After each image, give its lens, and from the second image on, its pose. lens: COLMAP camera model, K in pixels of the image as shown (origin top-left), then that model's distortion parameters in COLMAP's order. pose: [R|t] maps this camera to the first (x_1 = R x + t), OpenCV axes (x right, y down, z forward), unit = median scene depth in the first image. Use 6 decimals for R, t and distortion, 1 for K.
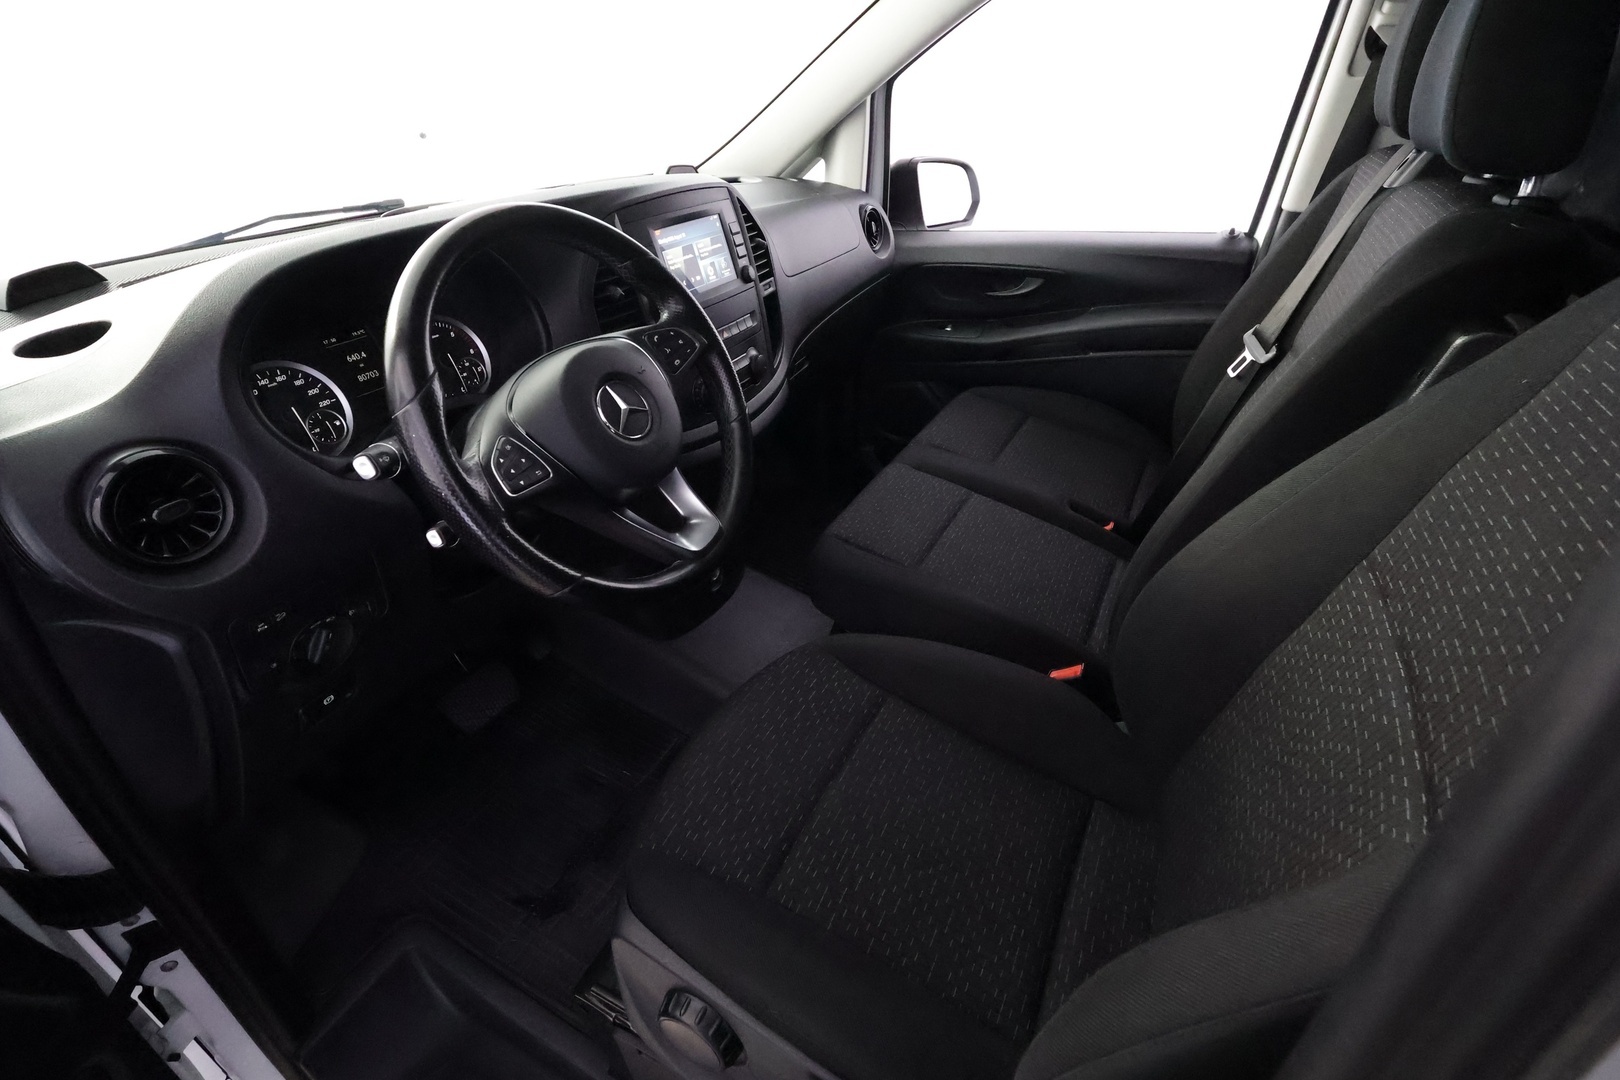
lens RADIAL K [[761.7, 0, 810.0], [0, 761.7, 540.0], [0, 0, 1]] dist [-0.001506, -0.000378]
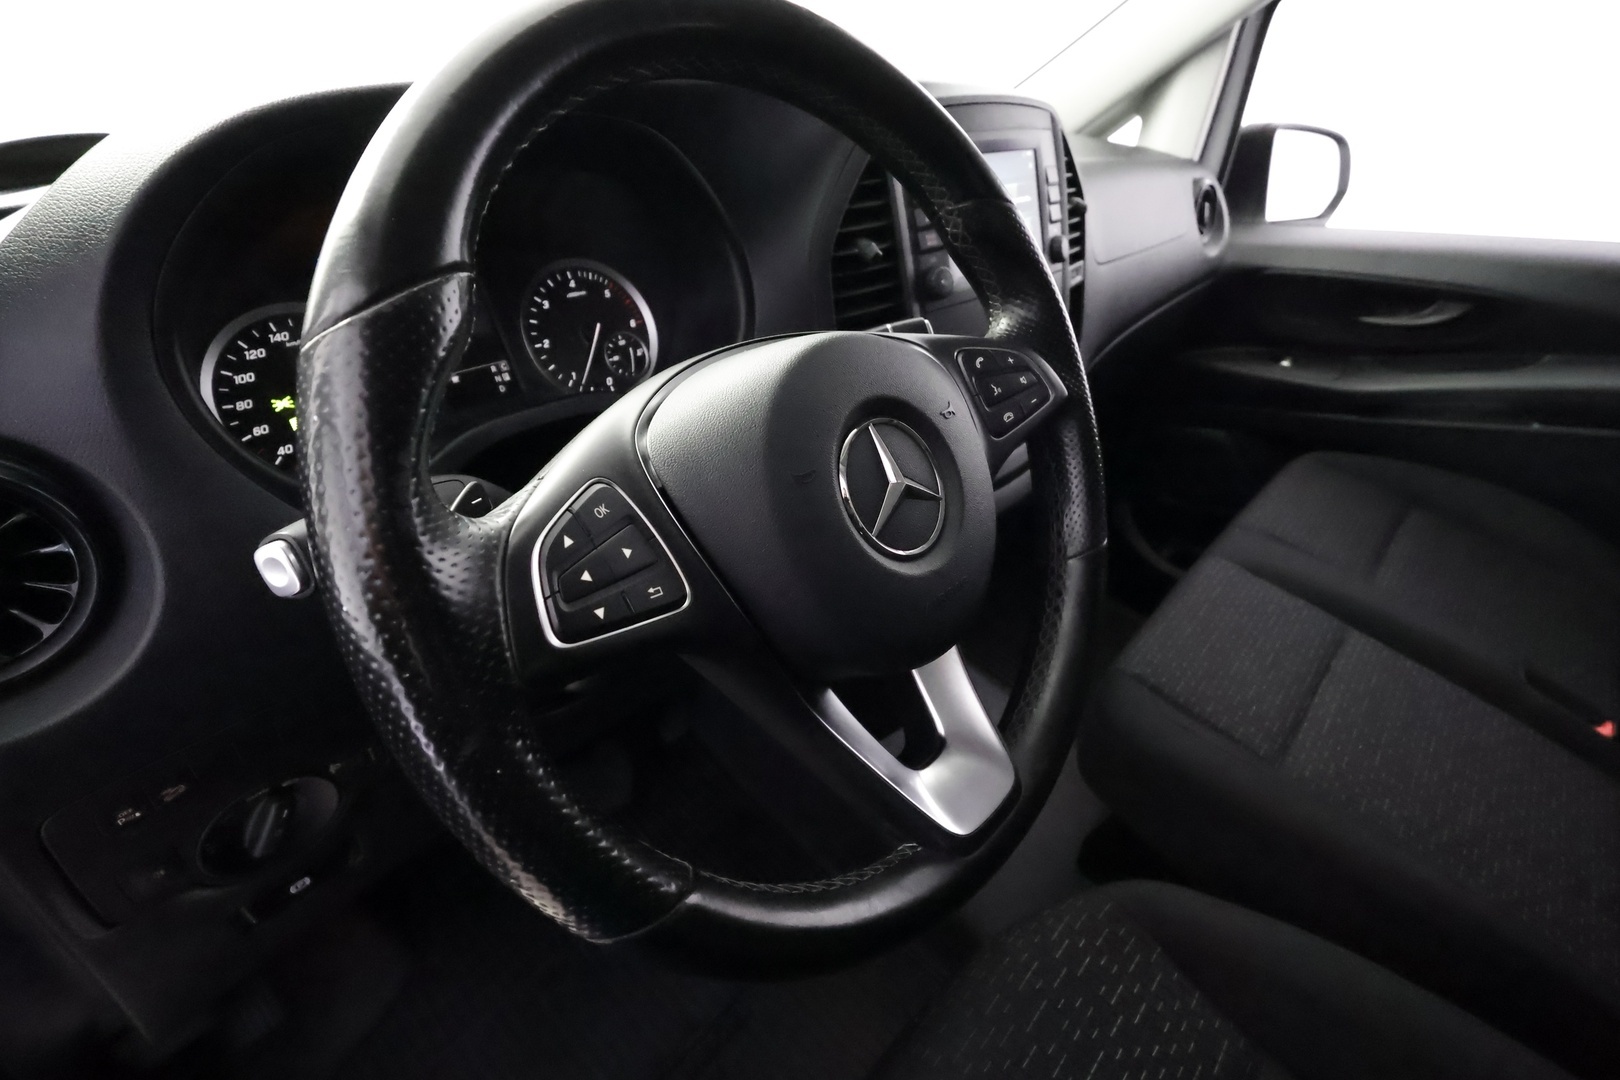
lens RADIAL K [[750.6, 0, 809.0], [0, 750.6, 537.4], [0, 0, 1]] dist [-0.002391, -0.000201]
pose [[0.966308, 0.157663, -0.203448, -0.110815], [-0.158174, 0.987314, 0.013853, -0.078522], [0.203051, 0.018794, 0.978988, 0.319087]]
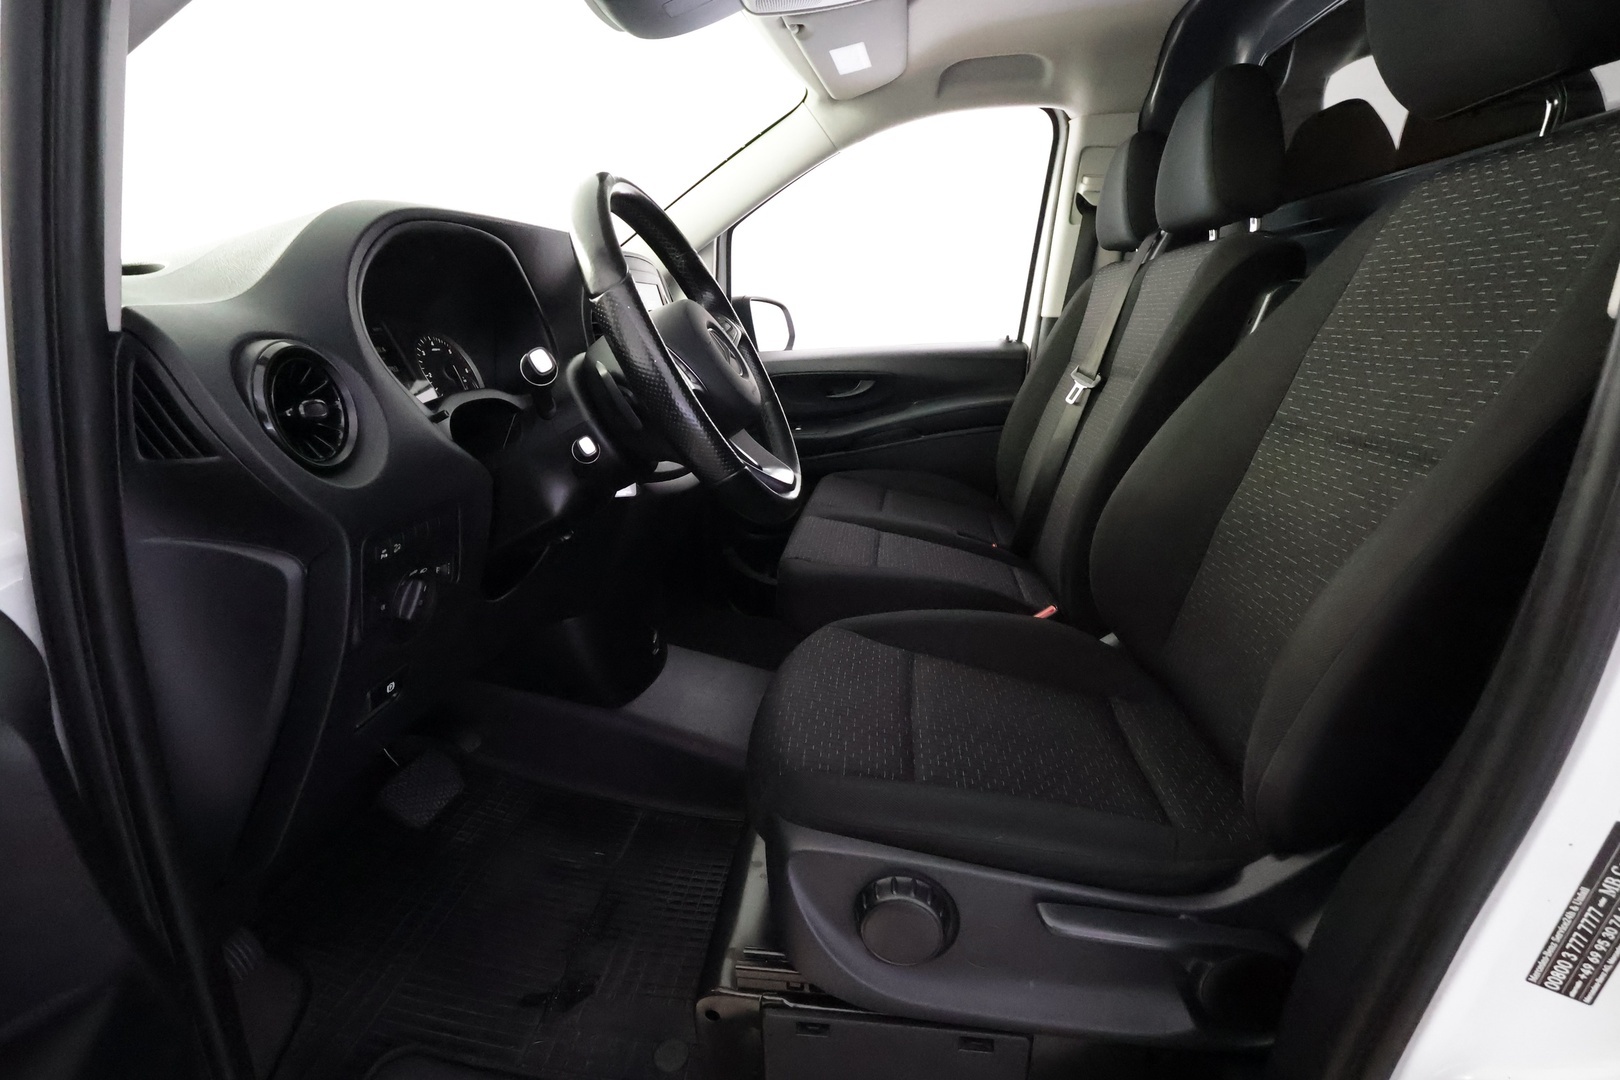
lens RADIAL K [[768.7, 0, 807.3], [0, 768.7, 528.2], [0, 0, 1]] dist [-0.002662, -0.000224]
pose [[0.933158, -0.076785, 0.351170, -0.303977], [0.172522, 0.952720, -0.250123, 0.210858], [-0.315361, 0.293989, 0.902285, 0.011415]]
